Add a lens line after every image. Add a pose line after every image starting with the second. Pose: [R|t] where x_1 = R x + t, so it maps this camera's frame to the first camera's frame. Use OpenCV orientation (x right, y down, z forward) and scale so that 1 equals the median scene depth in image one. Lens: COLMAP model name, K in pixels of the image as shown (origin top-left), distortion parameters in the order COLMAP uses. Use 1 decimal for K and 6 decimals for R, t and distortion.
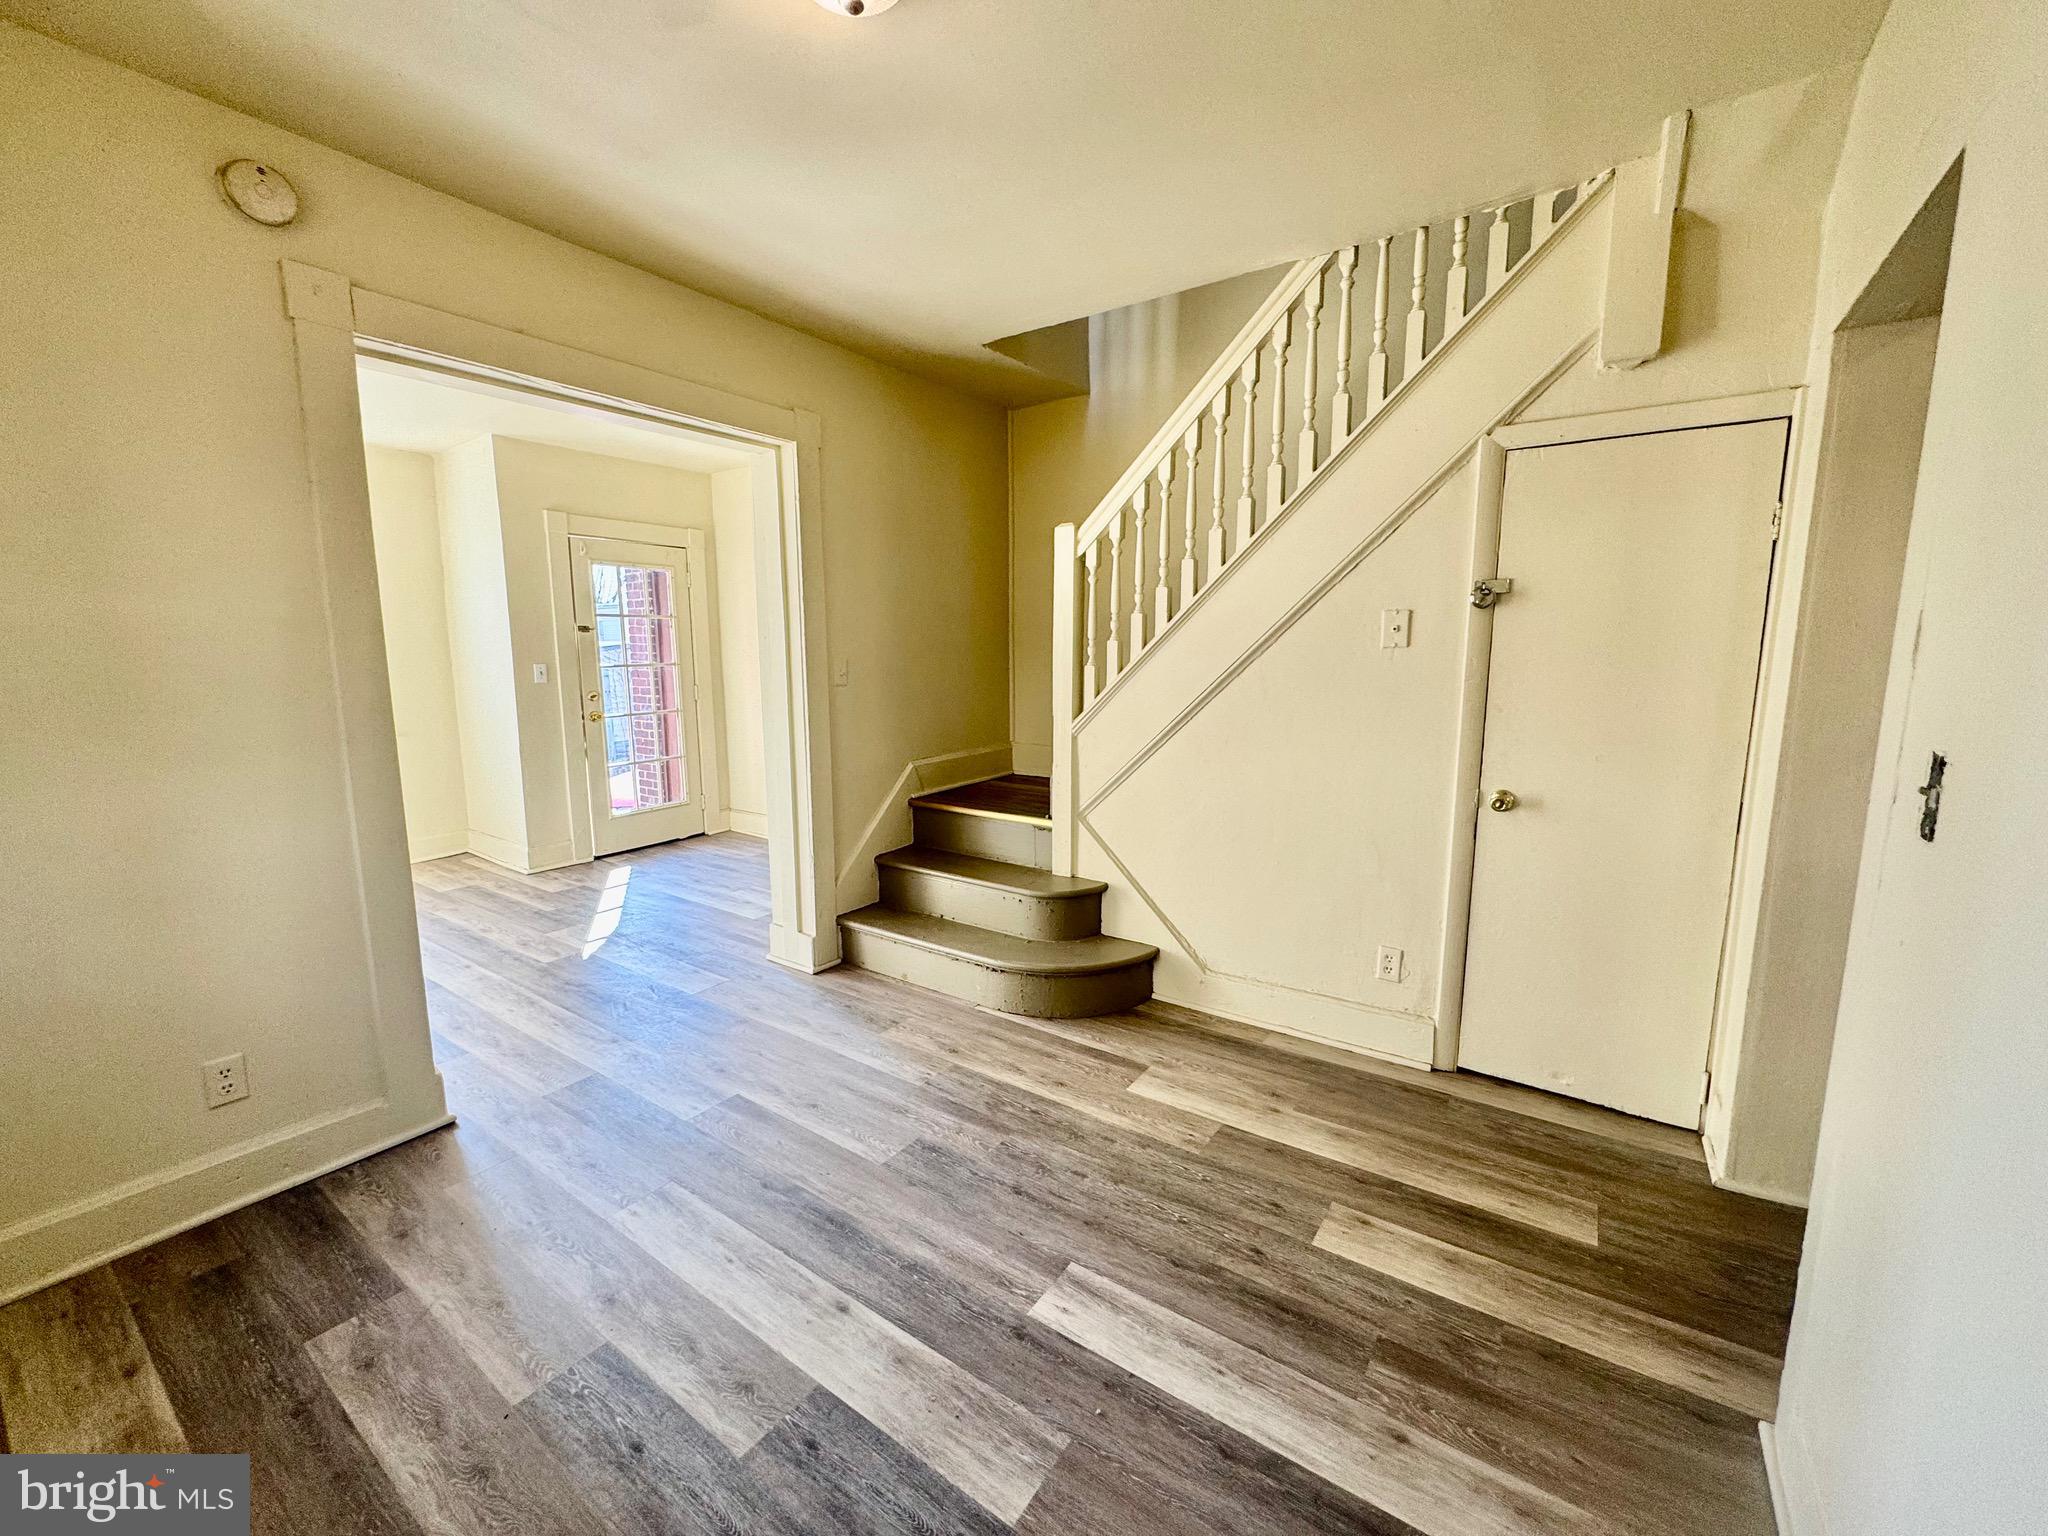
lens RADIAL K [[815.9, 0, 1024.0], [0, 815.9, 768.0], [0, 0, 1]] dist [-0.003870, -0.000380]
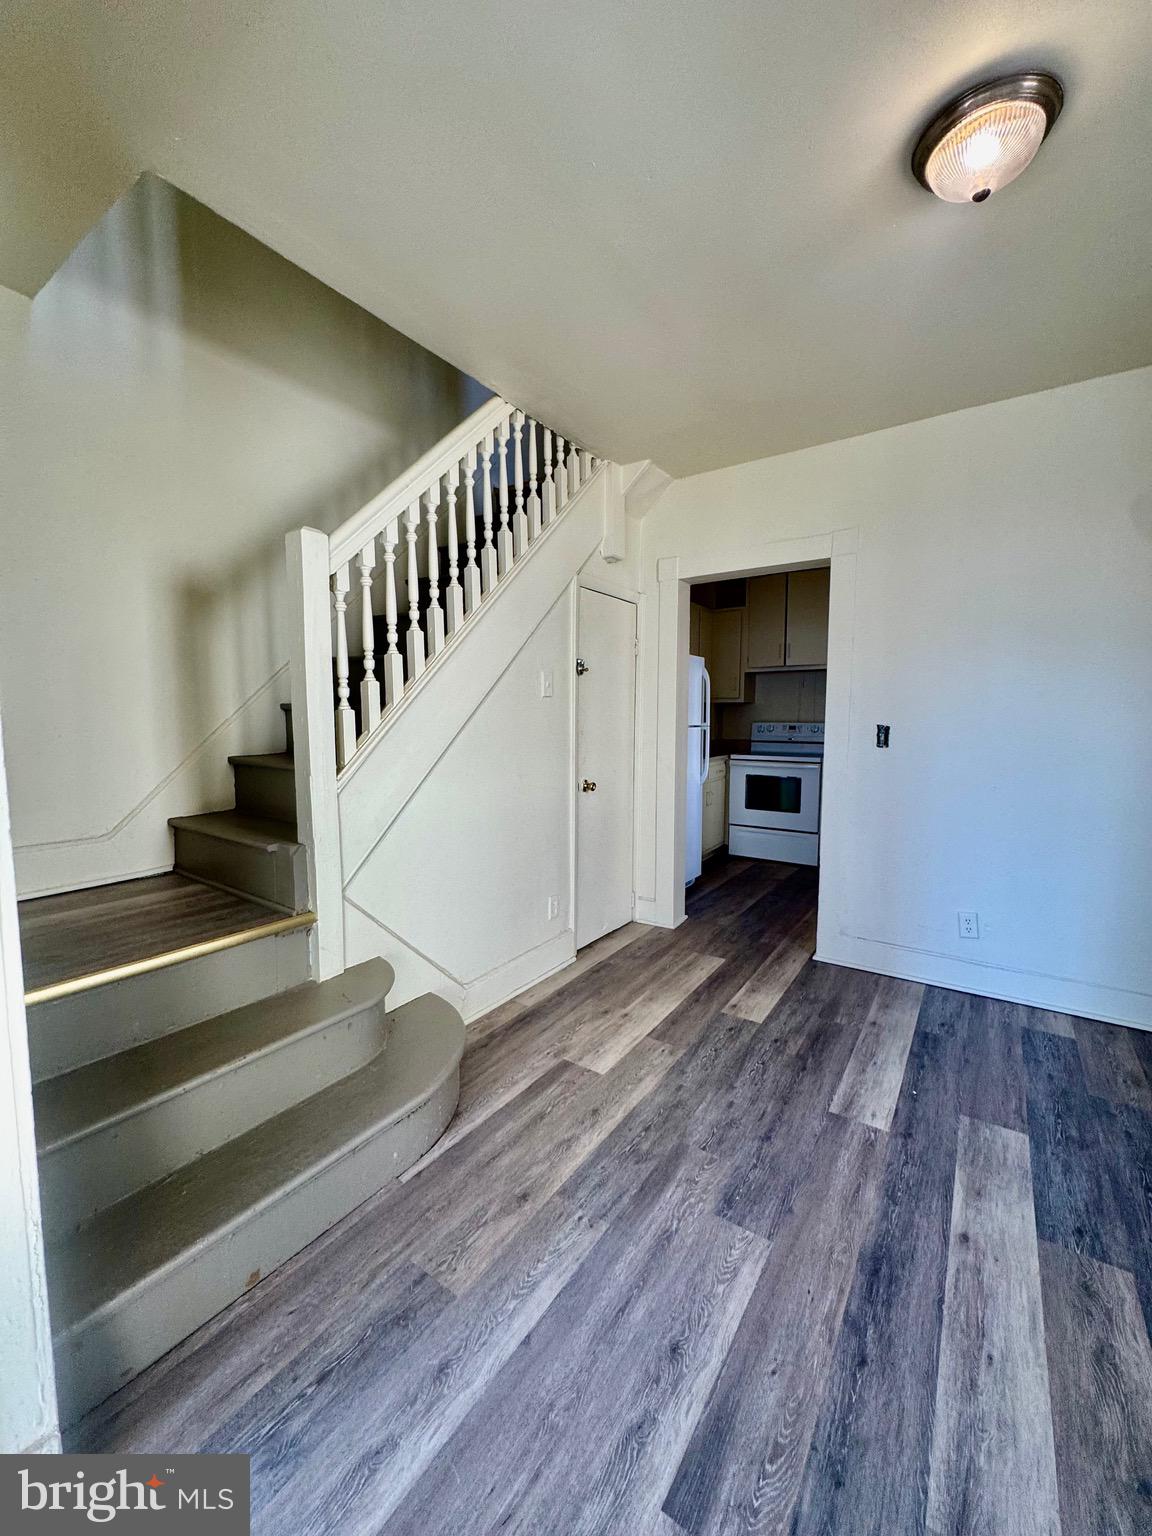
lens RADIAL K [[611.9, 0, 576.0], [0, 611.9, 771.3], [0, 0, 1]] dist [-0.003870, -0.000380]
pose [[-0.015891, -0.089066, 0.995899, -0.720562], [0.144599, 0.985349, 0.090430, -0.112226], [-0.989363, 0.145443, -0.002779, 1.021698]]
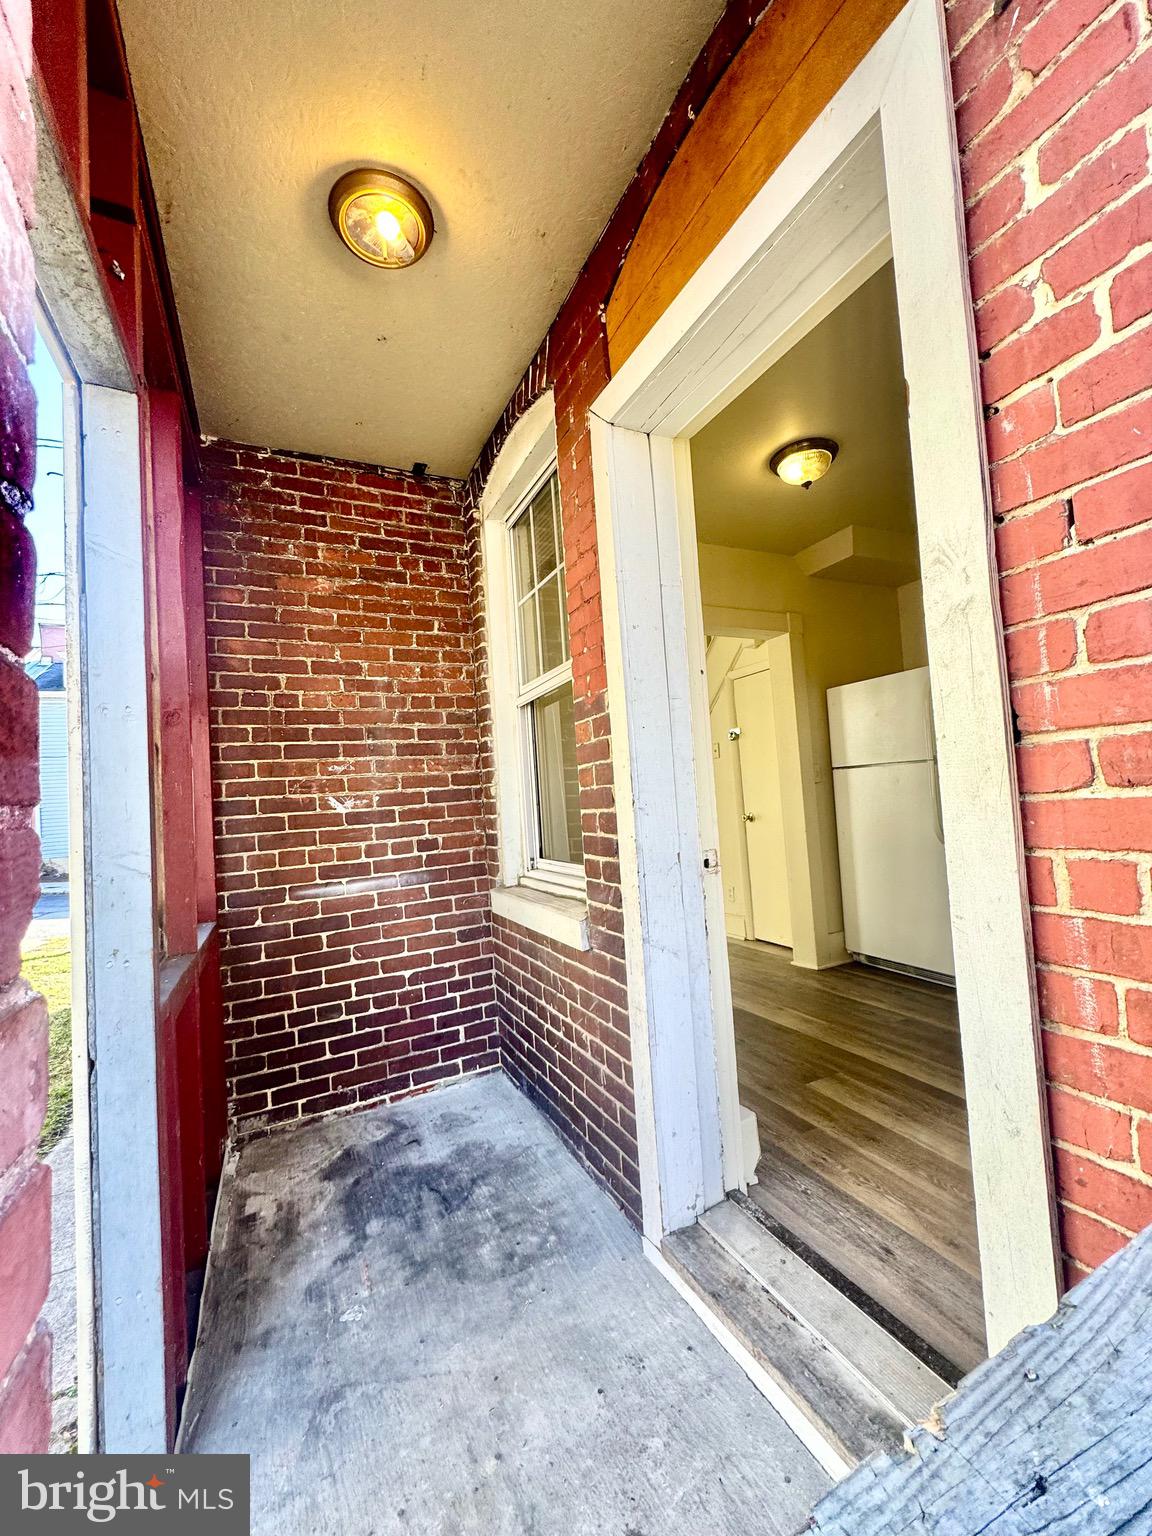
lens RADIAL K [[611.9, 0, 576.0], [0, 611.9, 771.3], [0, 0, 1]] dist [-0.003870, -0.000380]
pose [[0.870876, -0.078474, -0.485197, 1.030537], [-0.008554, 0.984602, -0.174601, 0.227482], [0.491428, 0.156206, 0.856795, -0.822751]]
